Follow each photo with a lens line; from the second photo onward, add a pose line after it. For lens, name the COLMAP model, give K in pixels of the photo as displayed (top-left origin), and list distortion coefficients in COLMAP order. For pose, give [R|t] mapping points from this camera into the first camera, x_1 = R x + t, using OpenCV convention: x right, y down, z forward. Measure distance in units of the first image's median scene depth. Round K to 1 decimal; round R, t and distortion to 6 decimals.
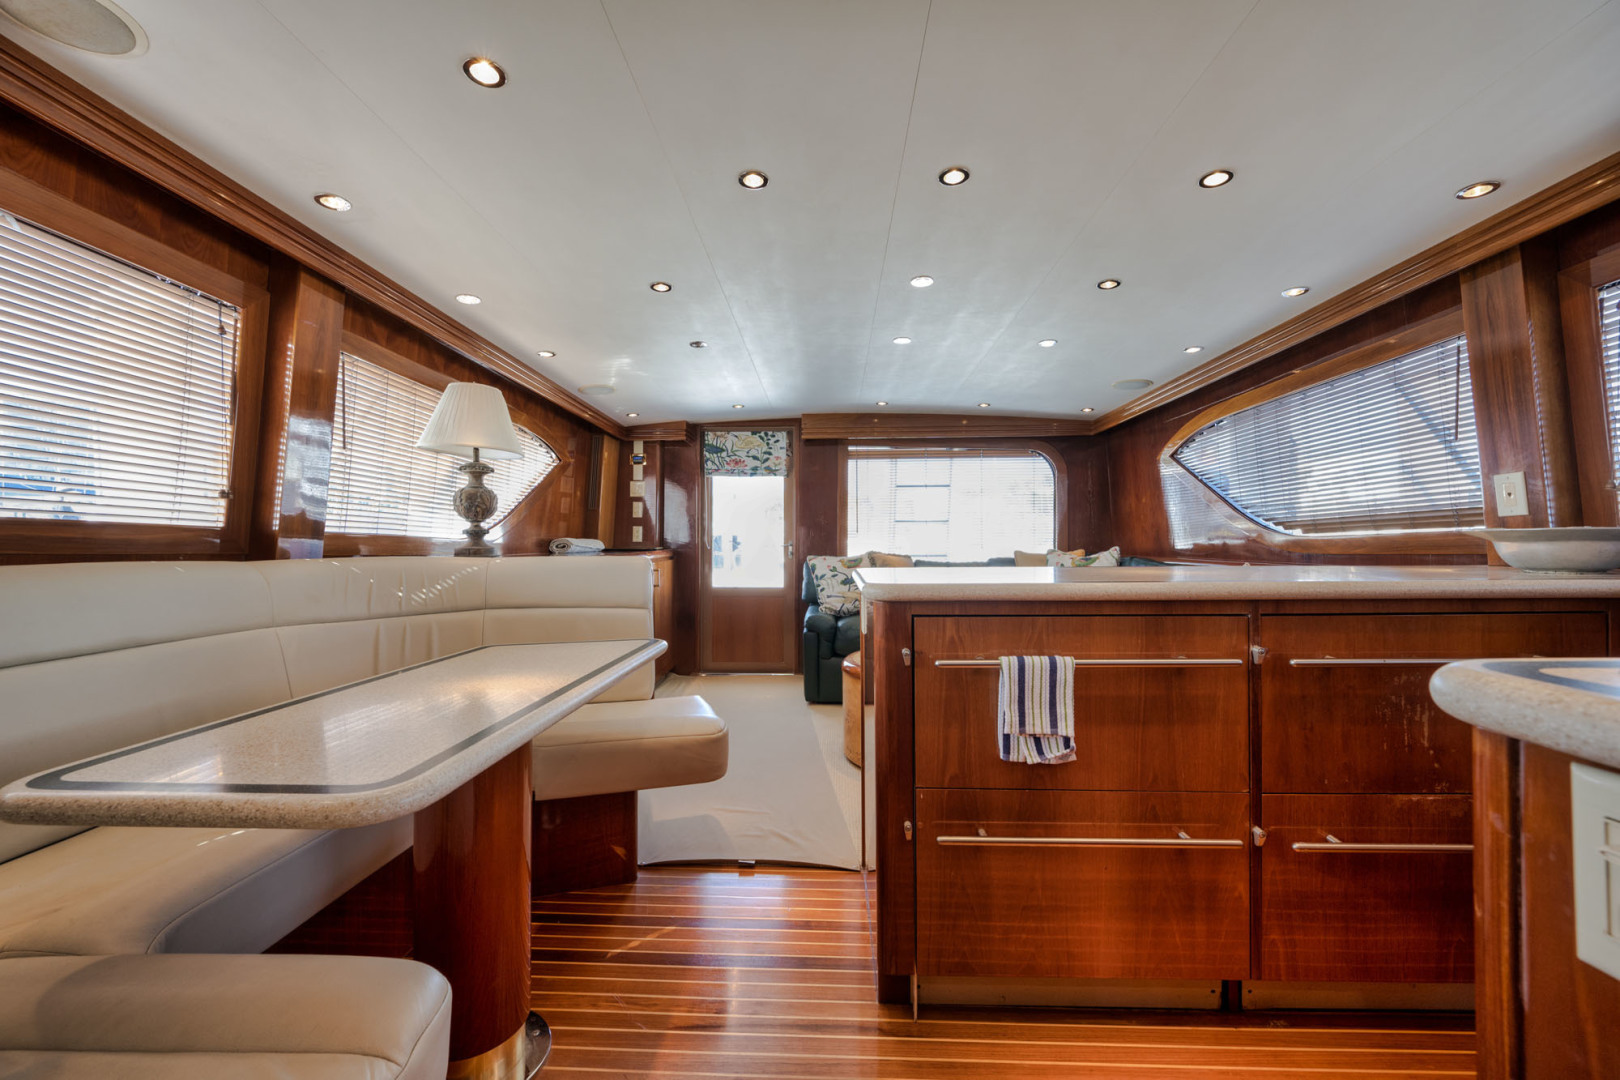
lens RADIAL K [[641.2, 0, 812.7], [0, 641.2, 533.2], [0, 0, 1]] dist [-0.001126, -0.000303]
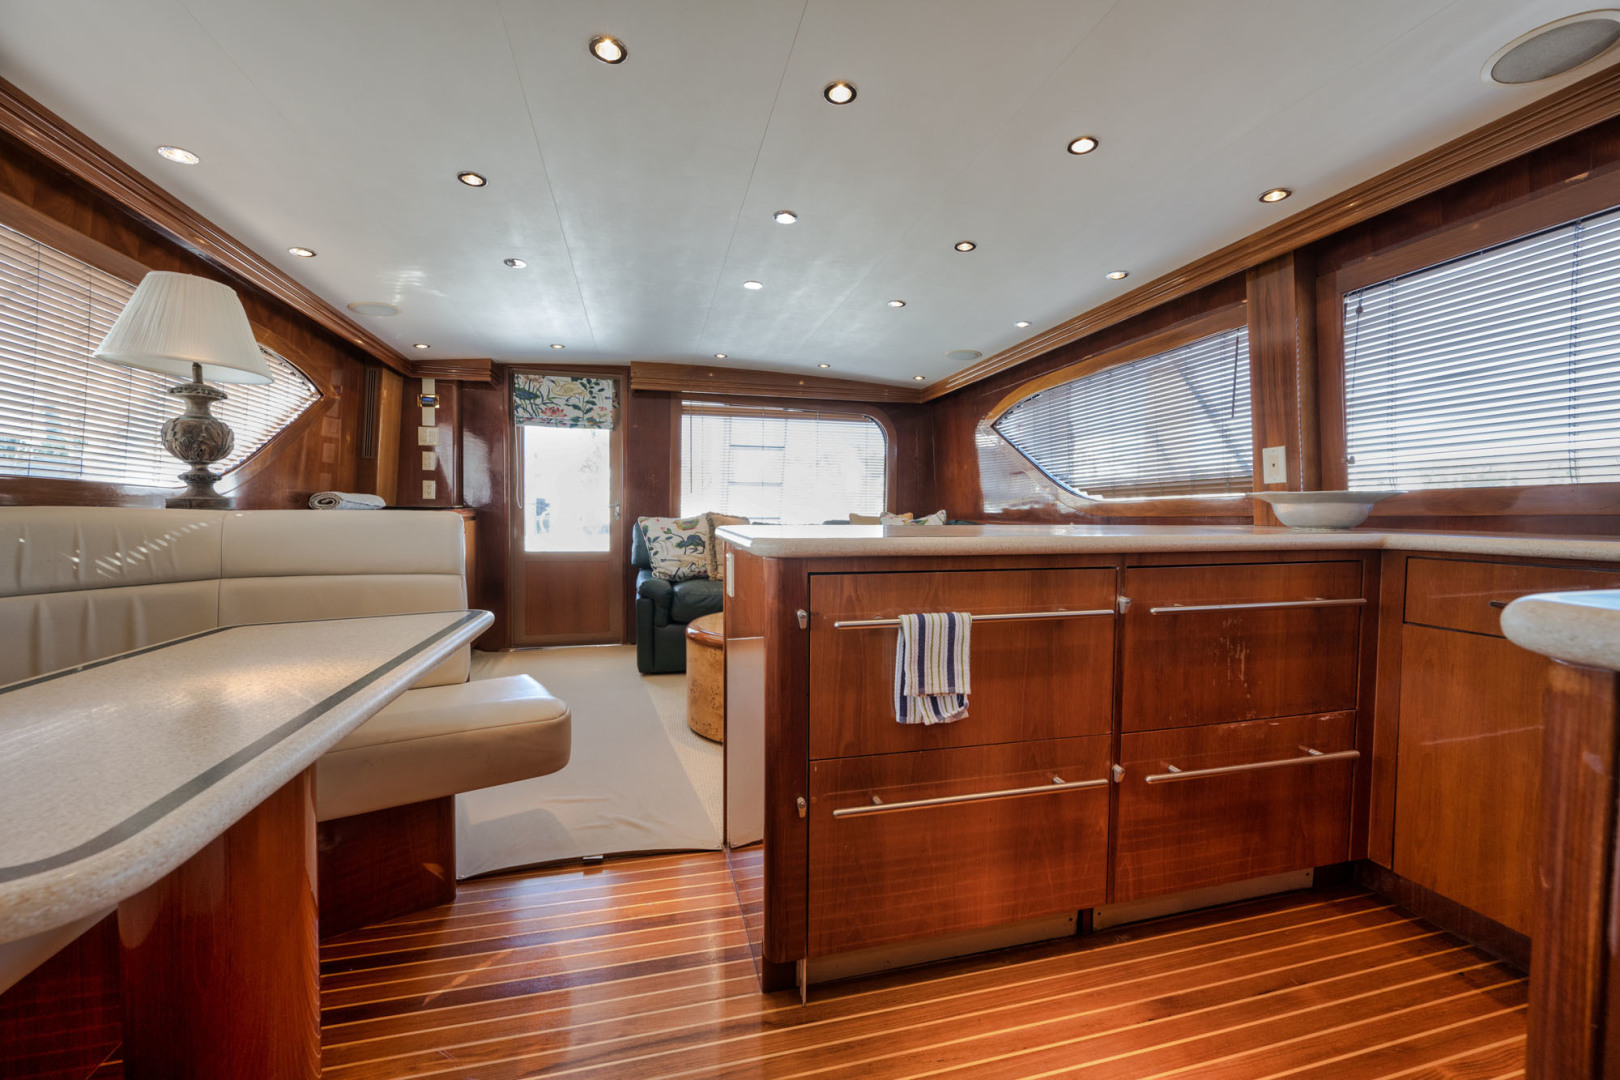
lens RADIAL K [[641.2, 0, 812.7], [0, 641.2, 533.2], [0, 0, 1]] dist [-0.001126, -0.000303]
pose [[0.958683, 0.000893, 0.284475, -0.060383], [-0.015909, 0.998598, 0.050480, 0.016834], [-0.284032, -0.052920, 0.957353, 0.088474]]
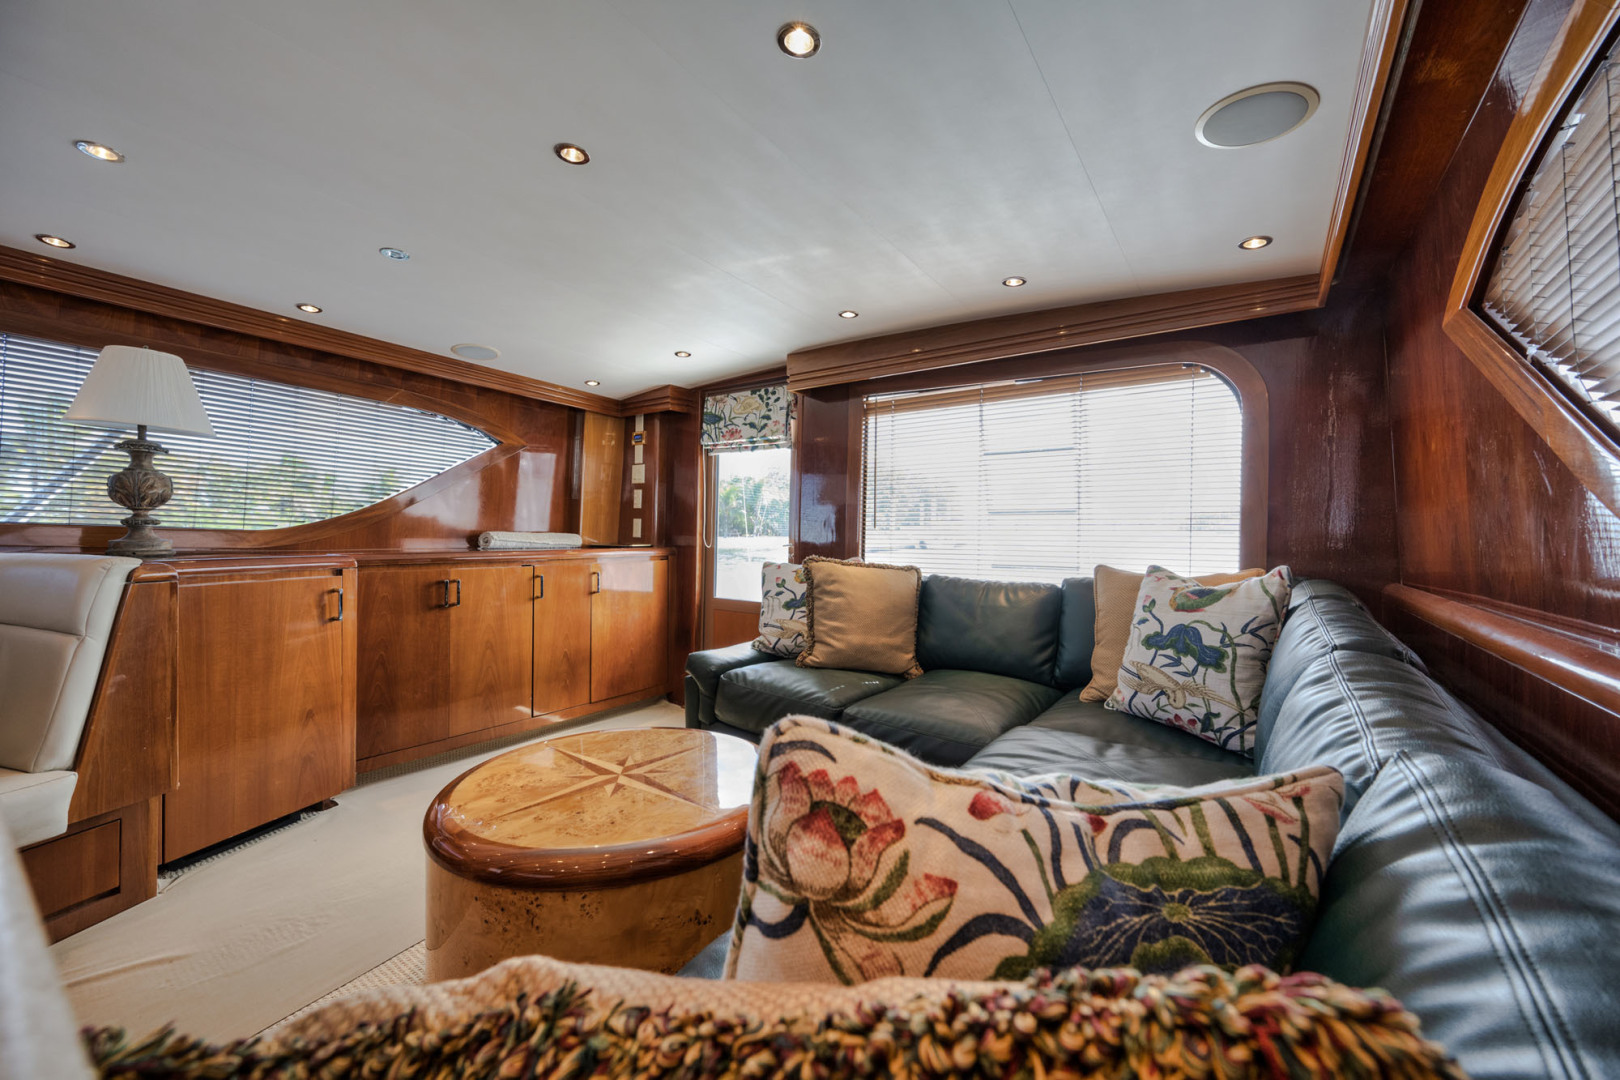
lens RADIAL K [[641.2, 0, 812.7], [0, 641.2, 533.2], [0, 0, 1]] dist [-0.001126, -0.000303]
pose [[0.829927, 0.010054, -0.557781, 0.833255], [-0.007220, 0.999947, 0.007280, 0.000813], [0.557825, -0.002015, 0.829956, 0.939509]]
